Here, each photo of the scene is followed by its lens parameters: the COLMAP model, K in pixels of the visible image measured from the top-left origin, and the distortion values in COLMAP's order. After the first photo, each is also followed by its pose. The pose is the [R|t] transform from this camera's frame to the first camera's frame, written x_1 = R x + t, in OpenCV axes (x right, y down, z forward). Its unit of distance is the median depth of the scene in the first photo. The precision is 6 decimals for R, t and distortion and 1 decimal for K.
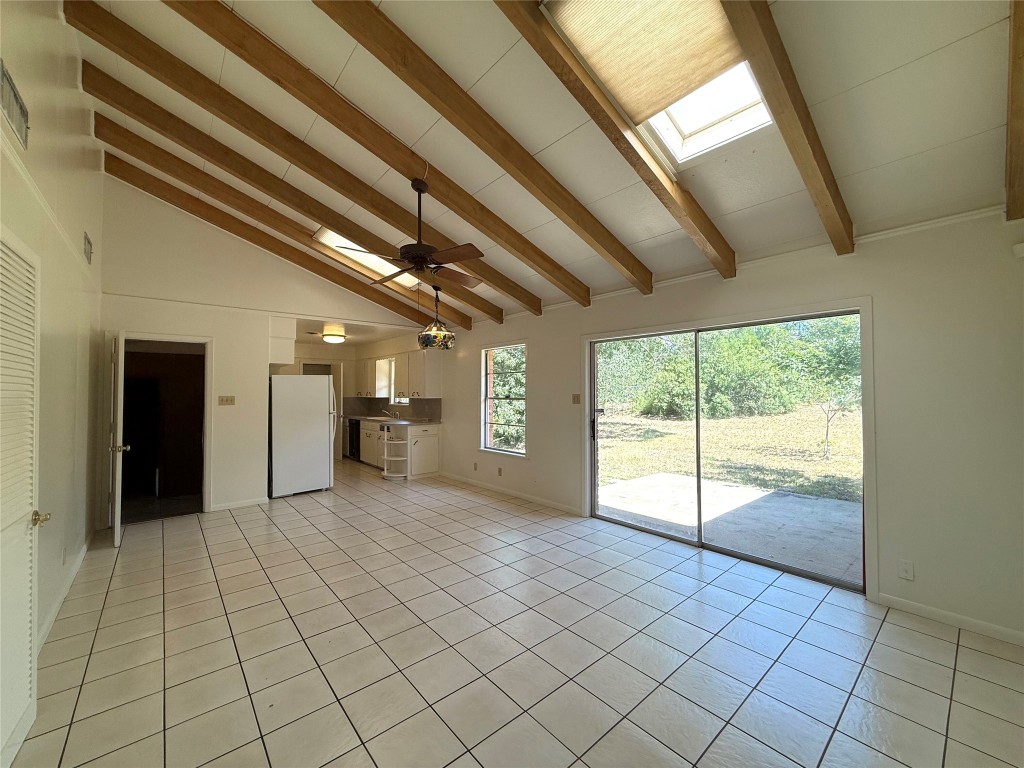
lens RADIAL K [[408.2, 0, 511.3], [0, 408.2, 386.9], [0, 0, 1]] dist [-0.000604, 0.000491]
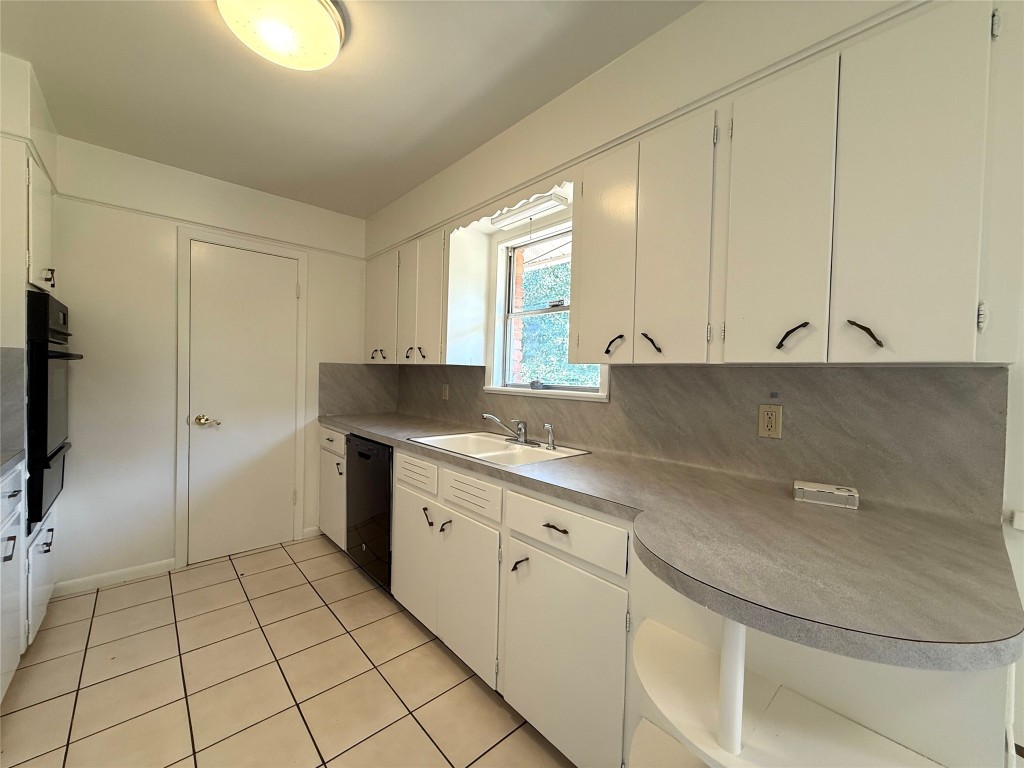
lens RADIAL K [[408.2, 0, 512.8], [0, 408.2, 382.1], [0, 0, 1]] dist [-0.000604, 0.000491]
pose [[0.996876, 0.026766, 0.074307, -0.306952], [-0.028593, 0.999312, 0.023627, 0.030579], [-0.073624, -0.025677, 0.996955, 0.715419]]
